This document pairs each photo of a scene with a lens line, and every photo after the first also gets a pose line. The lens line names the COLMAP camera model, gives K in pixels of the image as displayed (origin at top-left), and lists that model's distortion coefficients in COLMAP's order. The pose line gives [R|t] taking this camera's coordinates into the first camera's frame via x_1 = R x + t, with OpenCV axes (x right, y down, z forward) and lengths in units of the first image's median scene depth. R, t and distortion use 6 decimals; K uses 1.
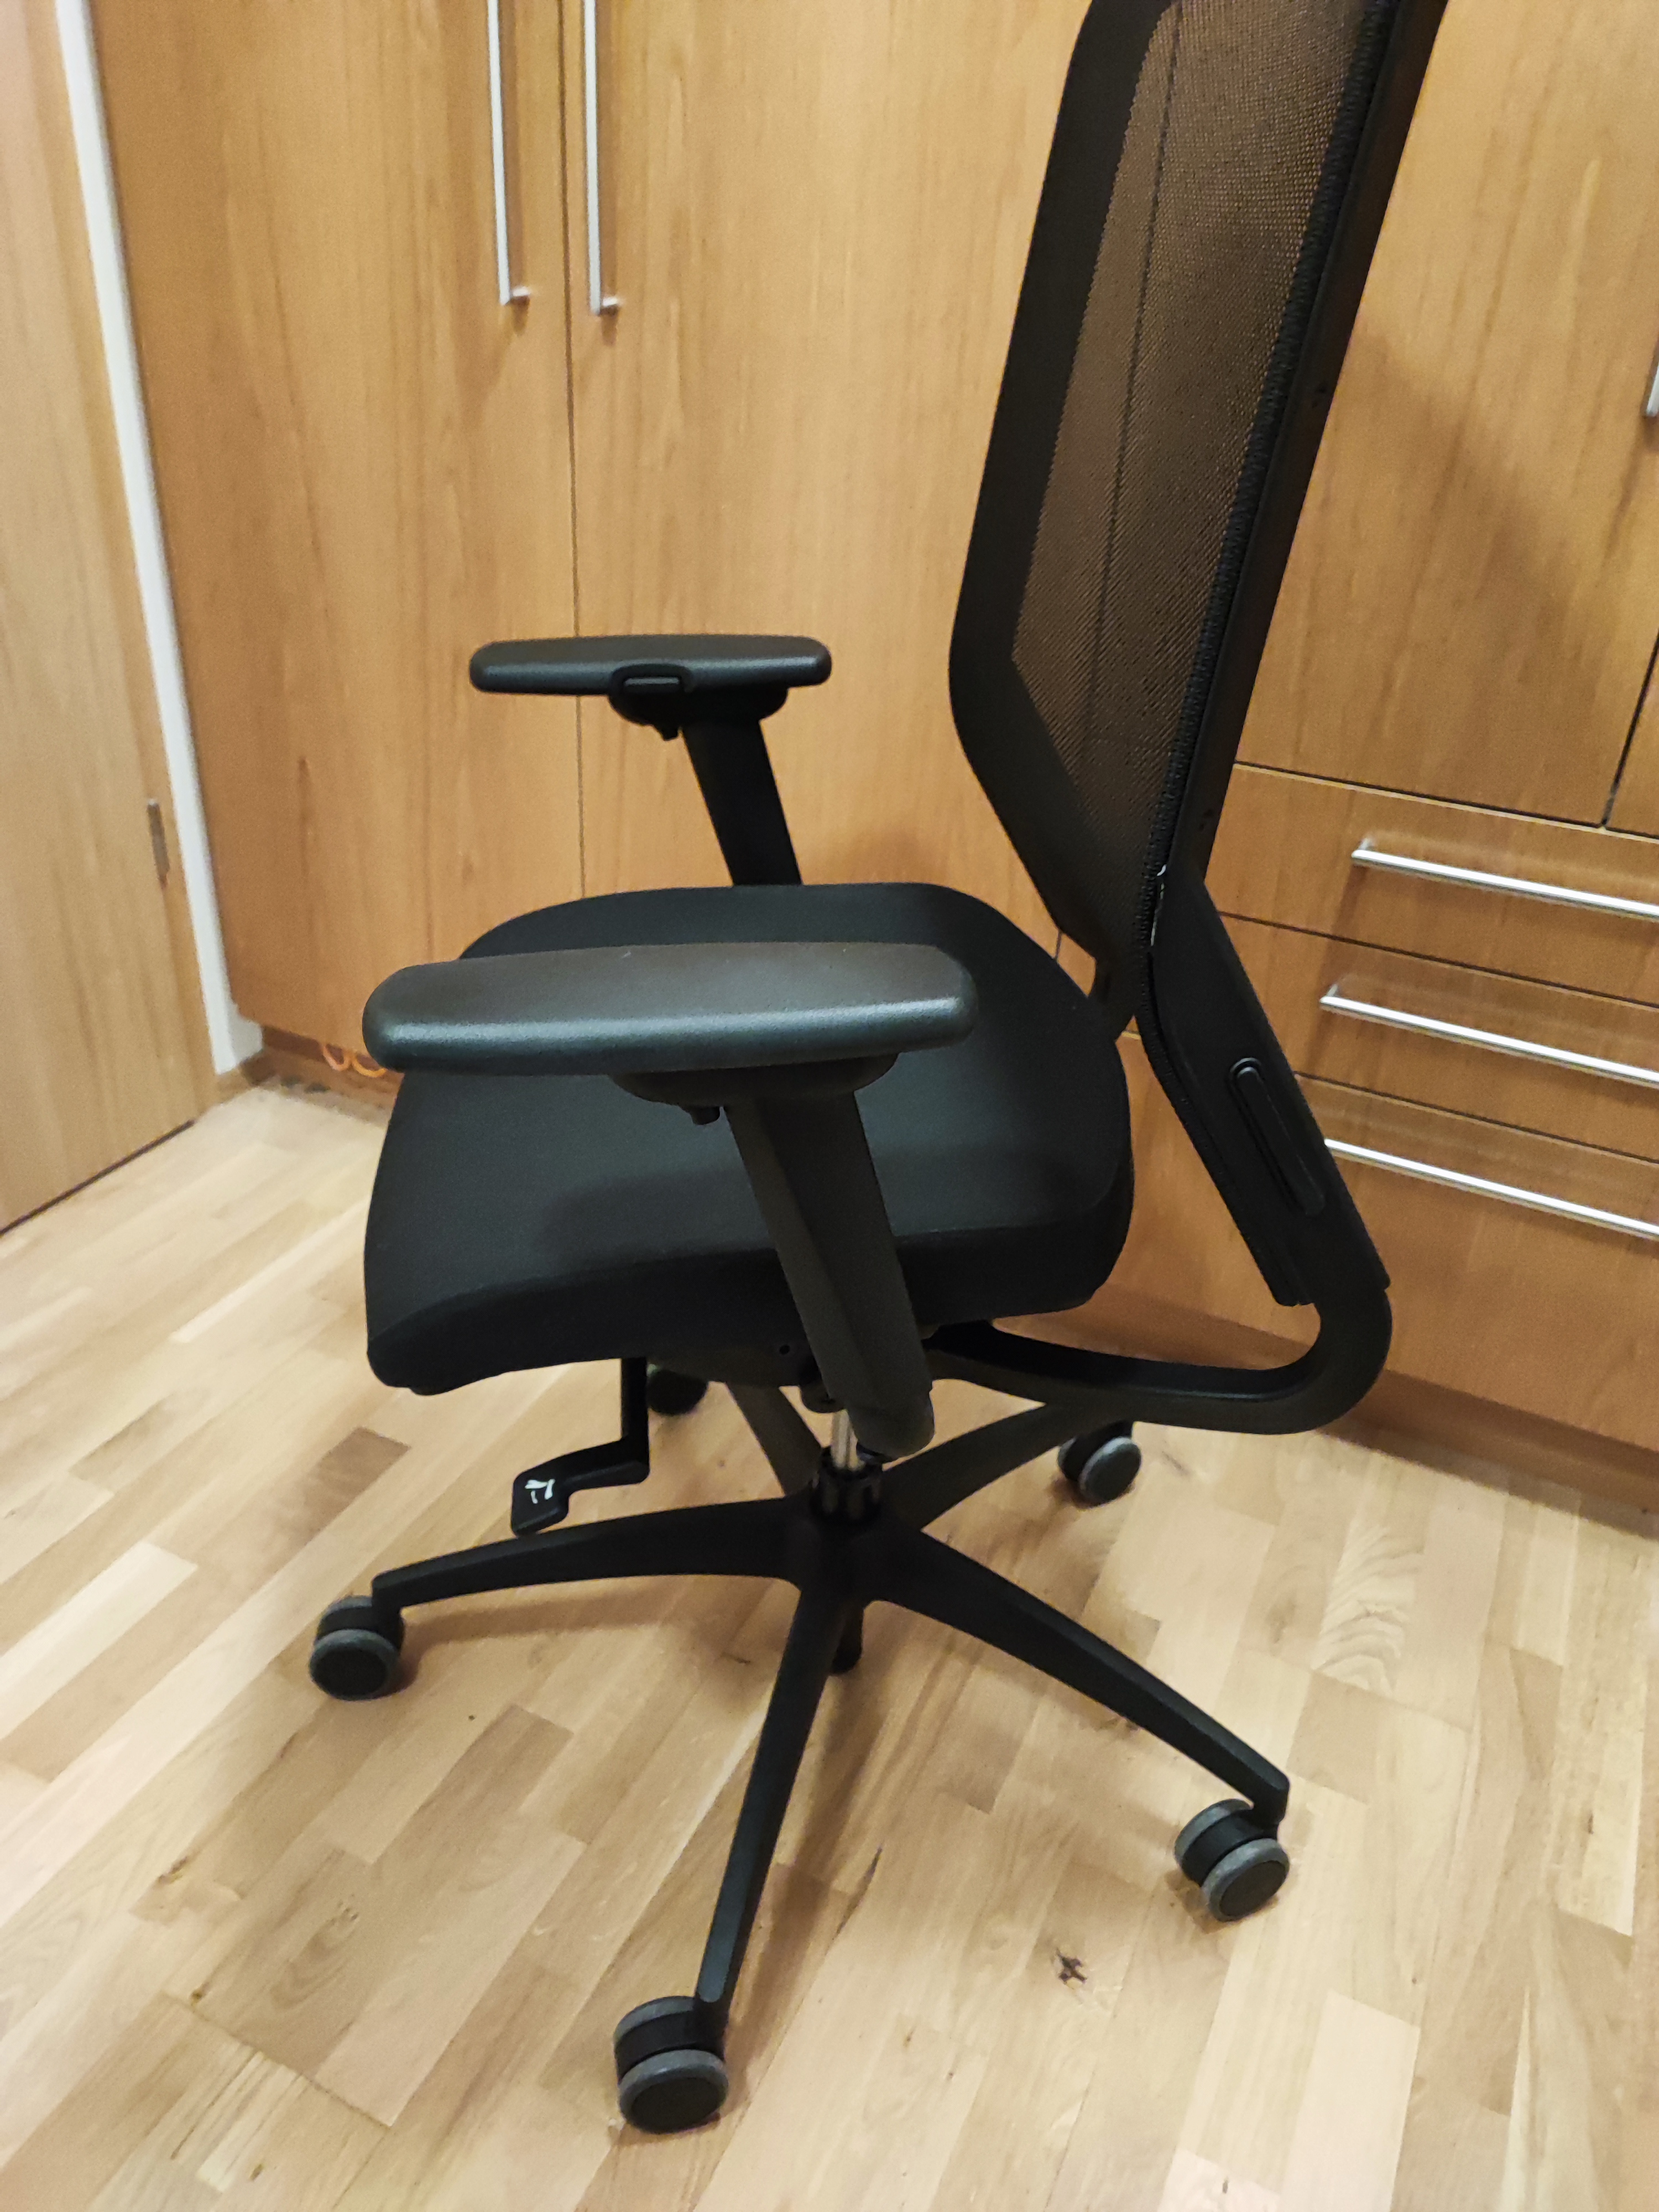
lens RADIAL K [[1611.6, 0, 829.1], [0, 1611.6, 1112.0], [0, 0, 1]] dist [0.032259, -0.044558]
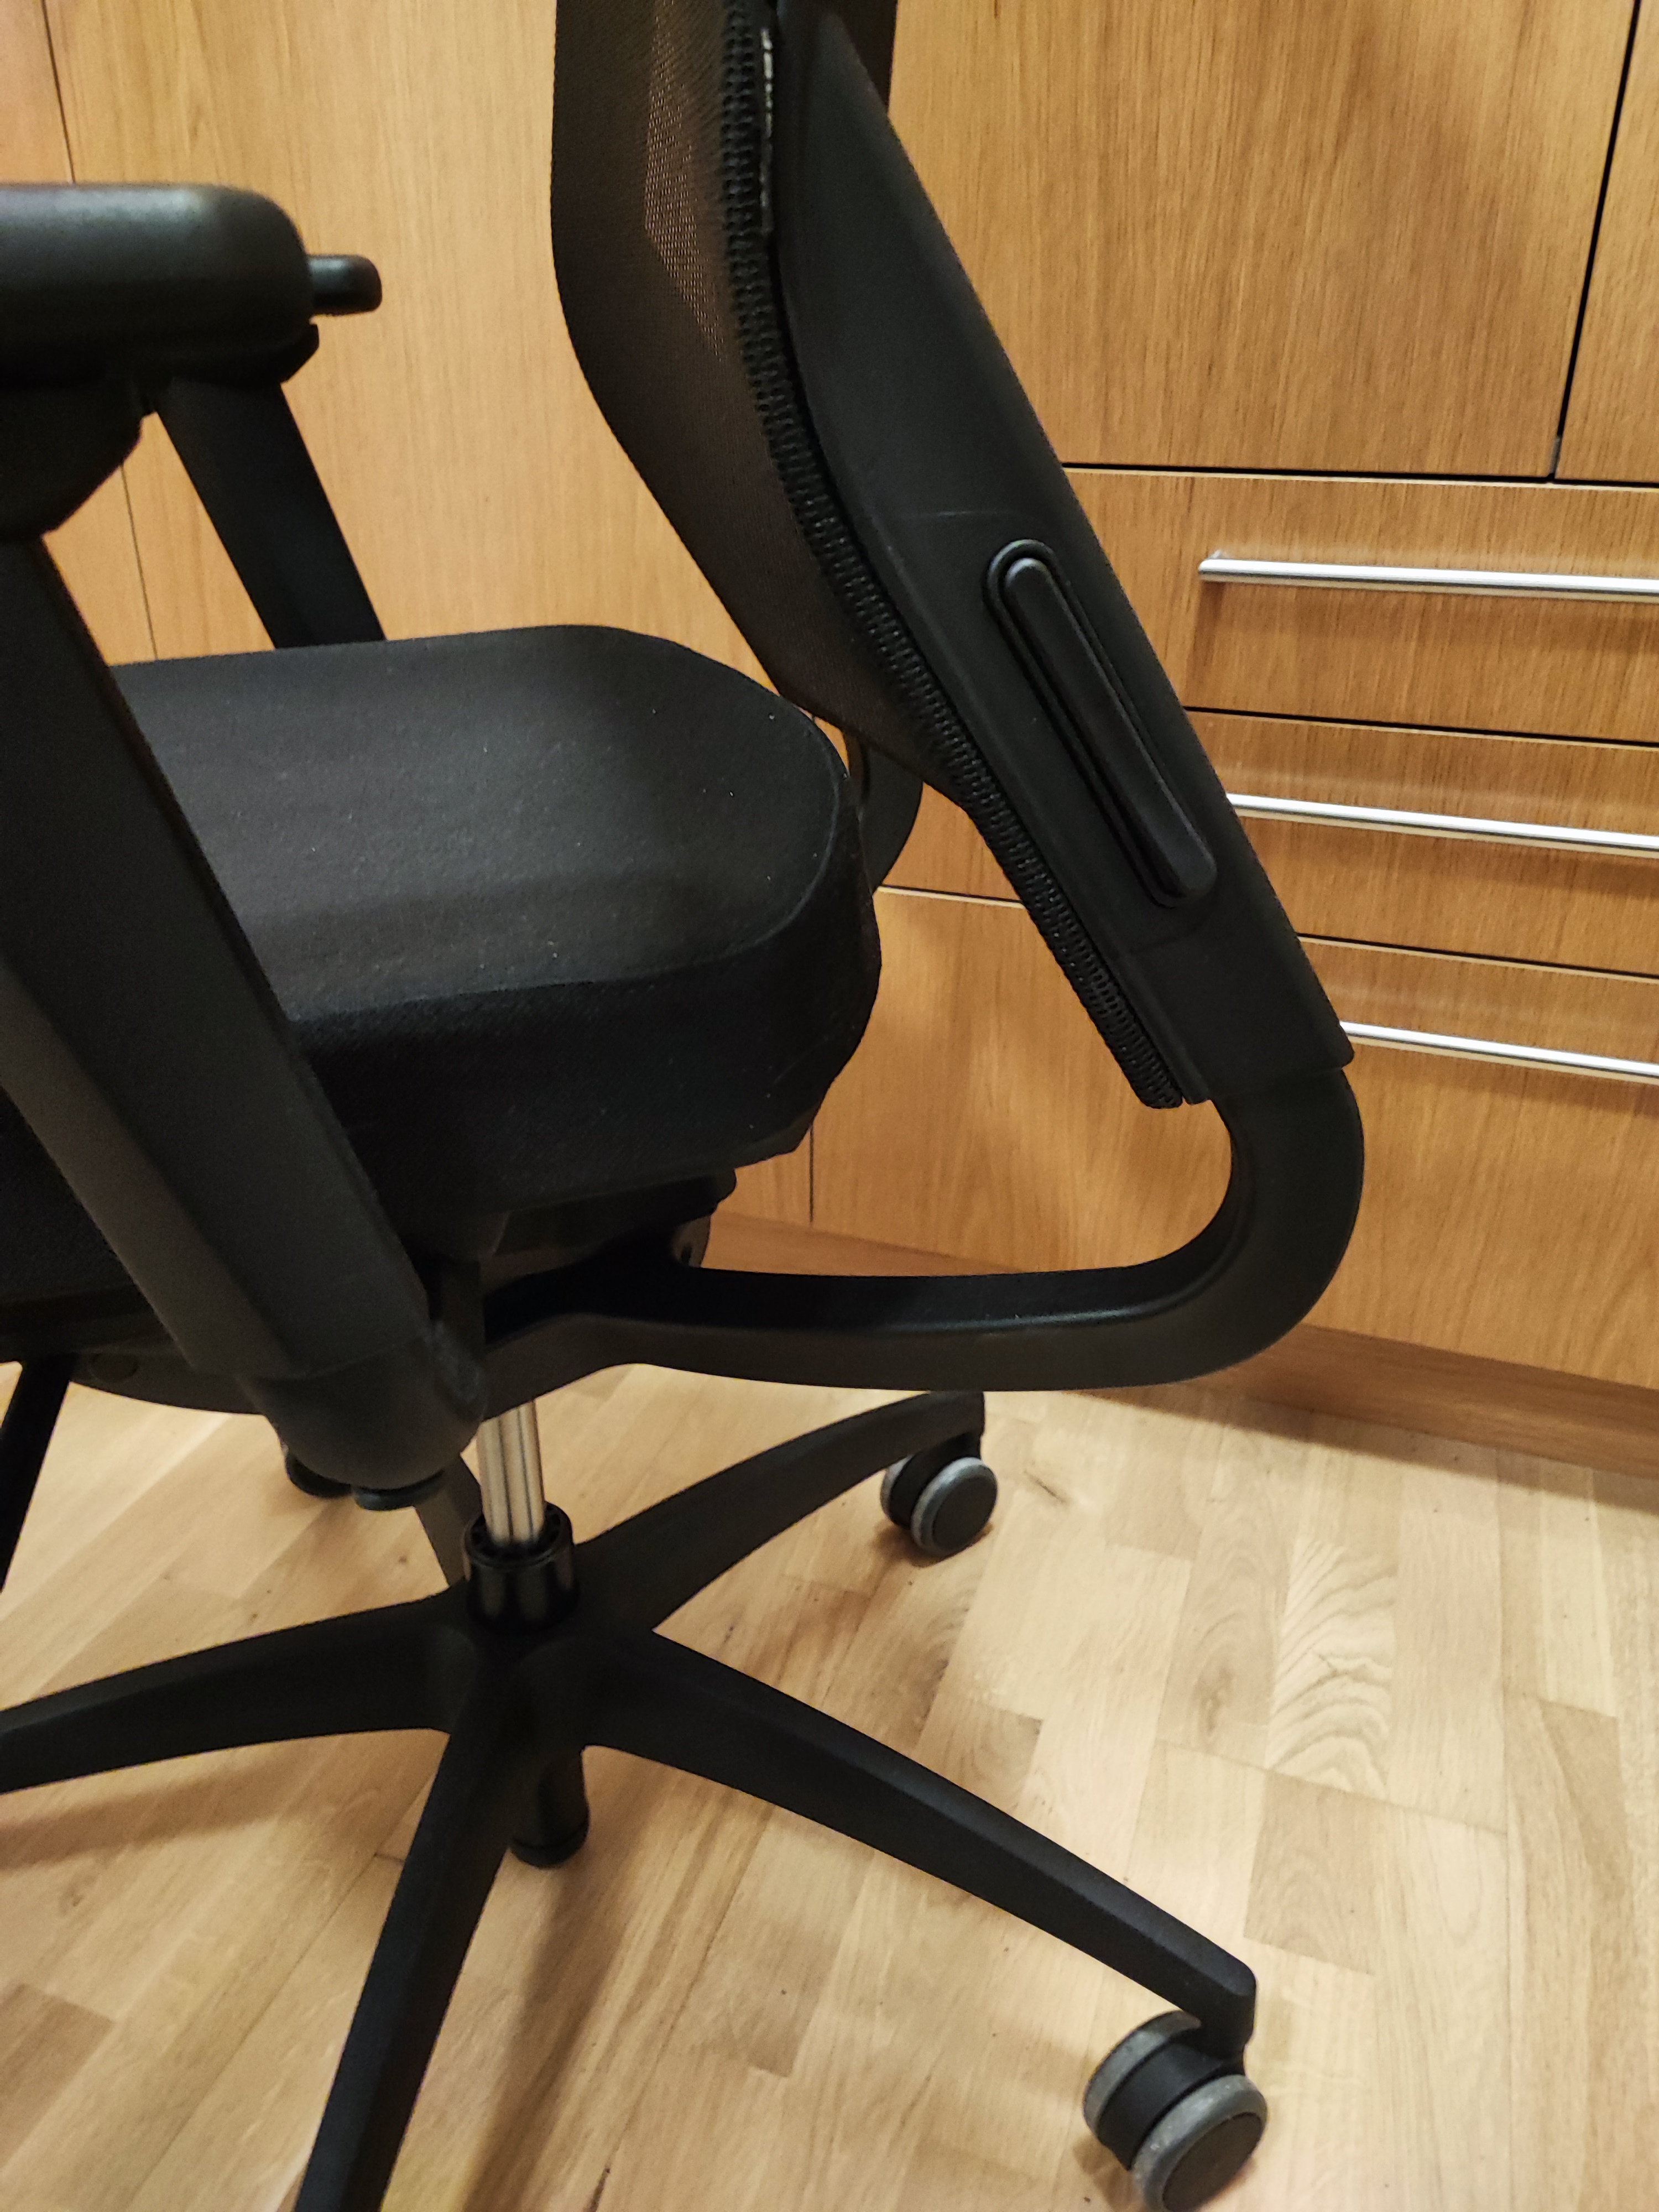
lens RADIAL K [[1611.6, 0, 836.4], [0, 1611.6, 1109.2], [0, 0, 1]] dist [0.032259, -0.044558]
pose [[0.992924, -0.088511, 0.079173, 0.095236], [0.092526, 0.994525, -0.048564, 0.090930], [-0.074441, 0.055546, 0.995677, 0.338892]]
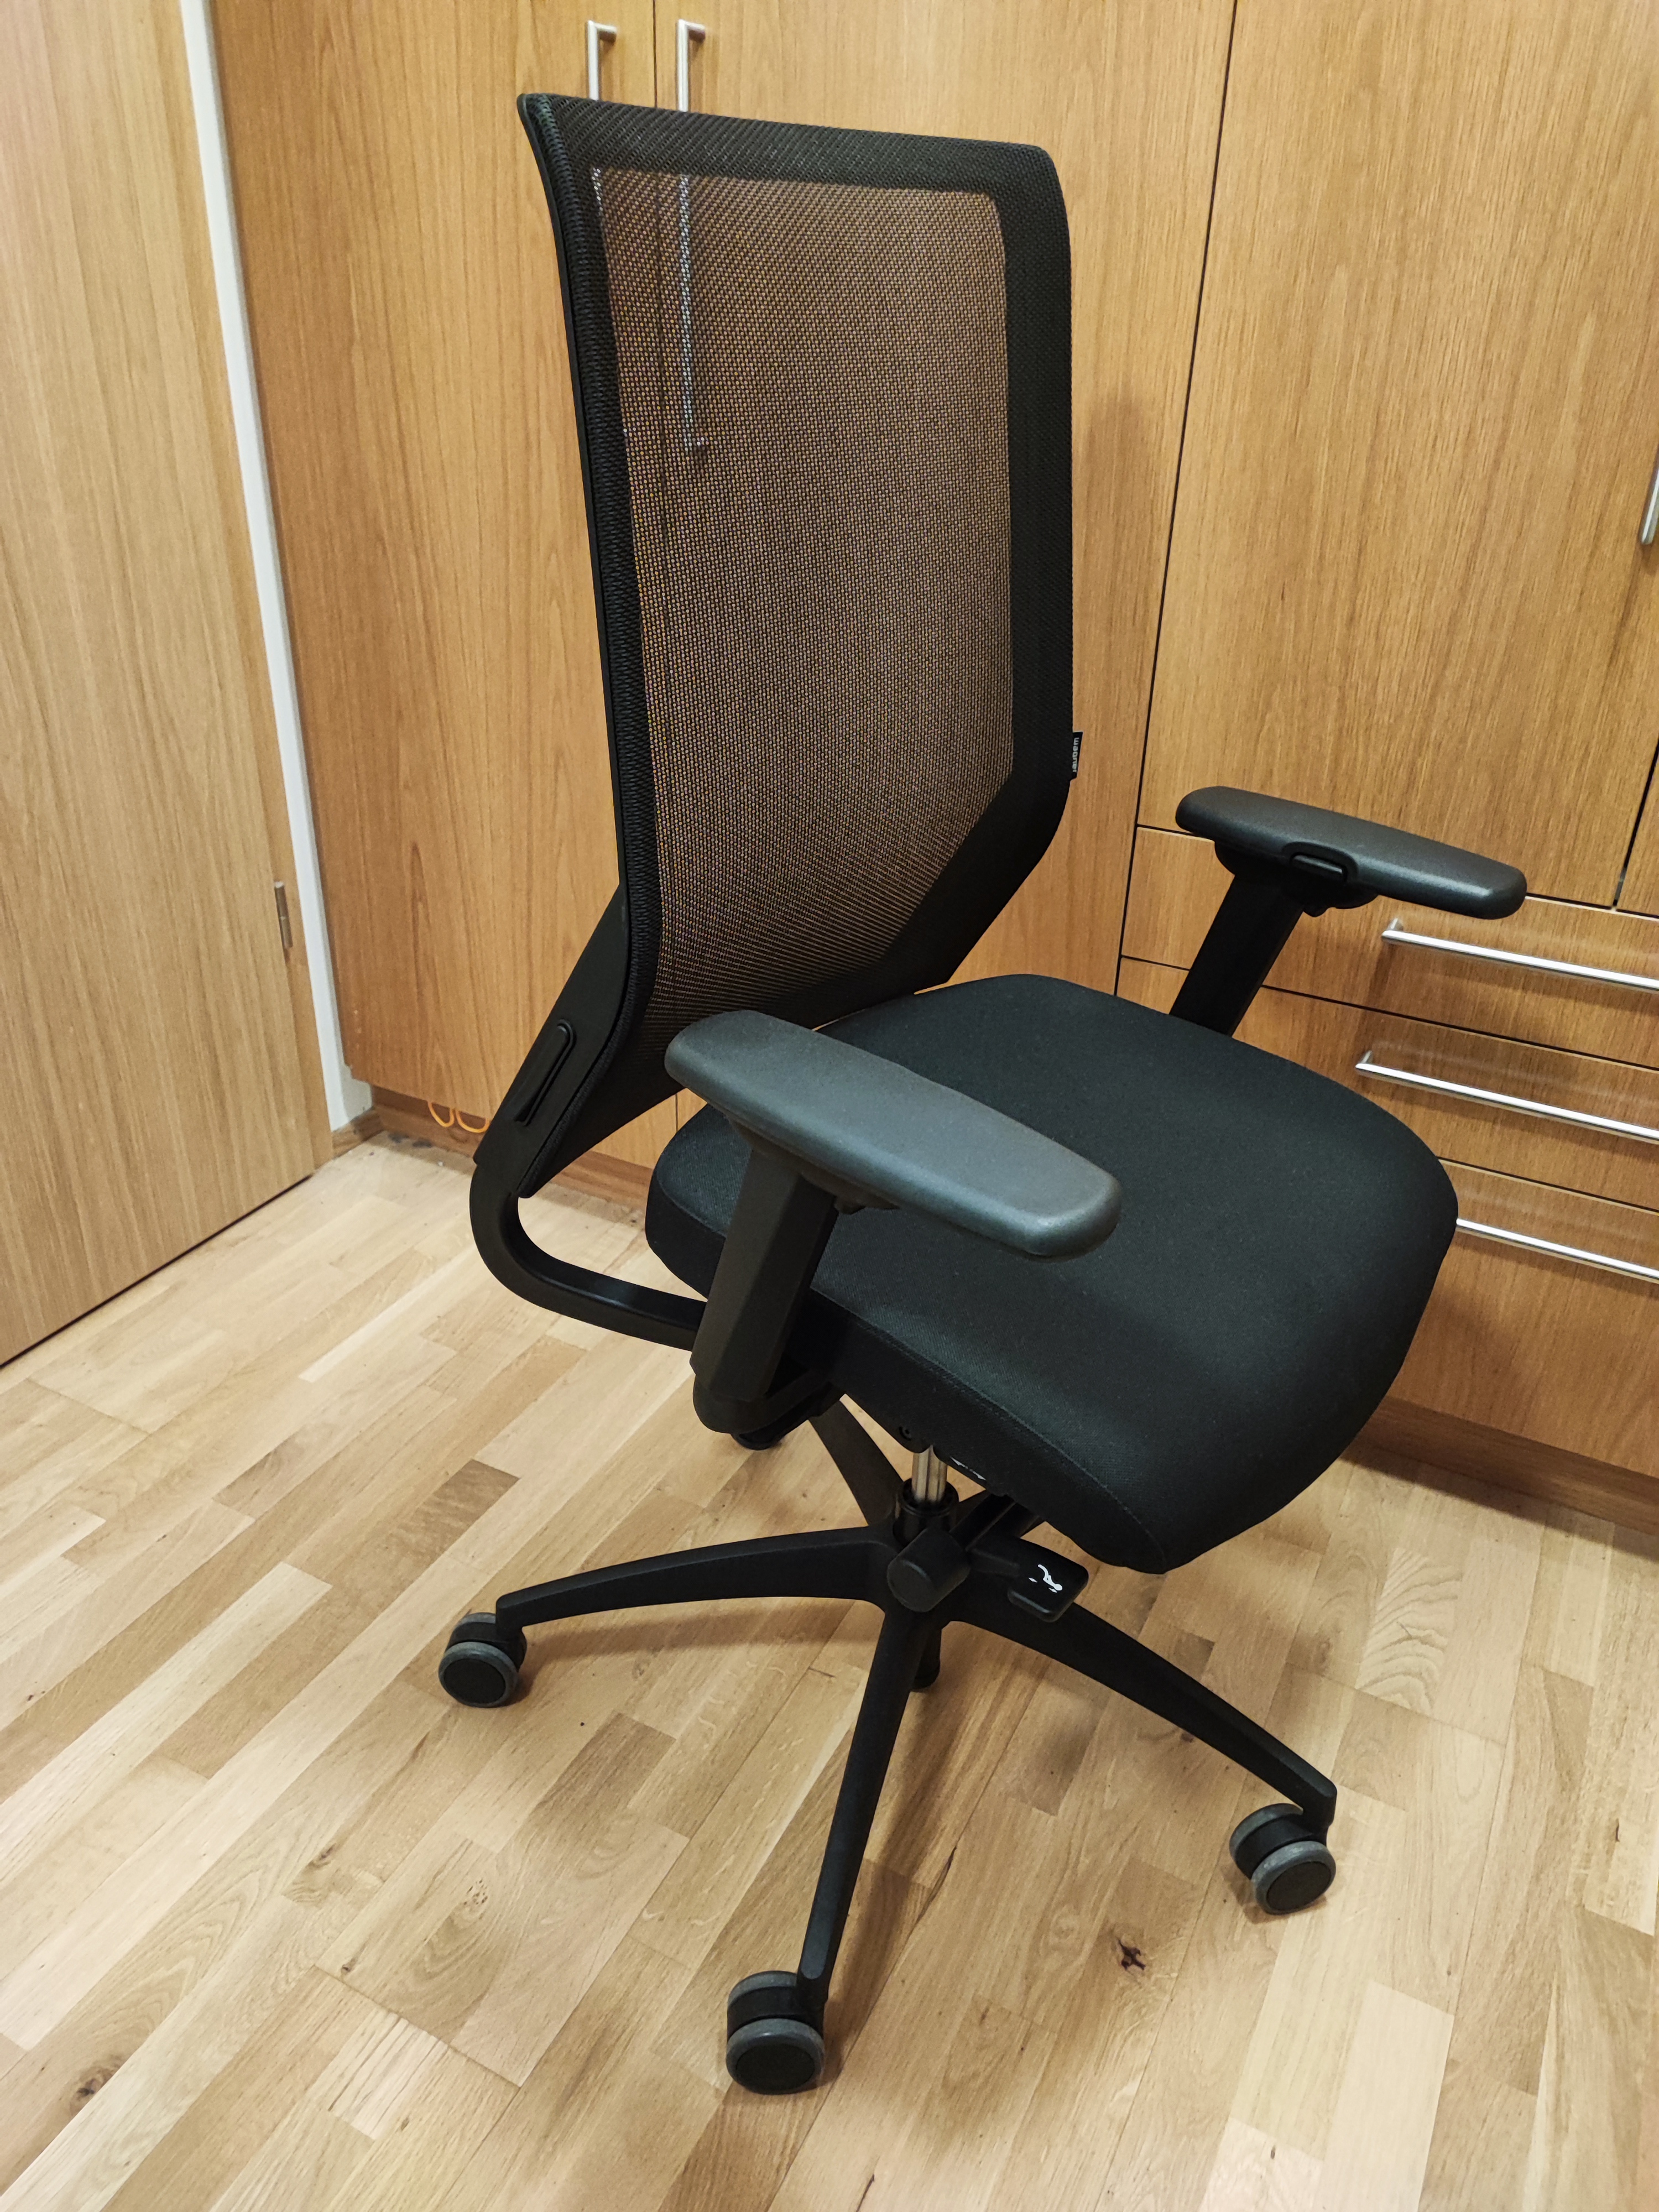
lens RADIAL K [[1611.6, 0, 826.7], [0, 1611.6, 1107.9], [0, 0, 1]] dist [0.032259, -0.044558]
pose [[0.999207, -0.006120, -0.039334, -0.008491], [0.005159, 0.999687, -0.024489, -0.017074], [0.039472, 0.024267, 0.998926, -0.101081]]
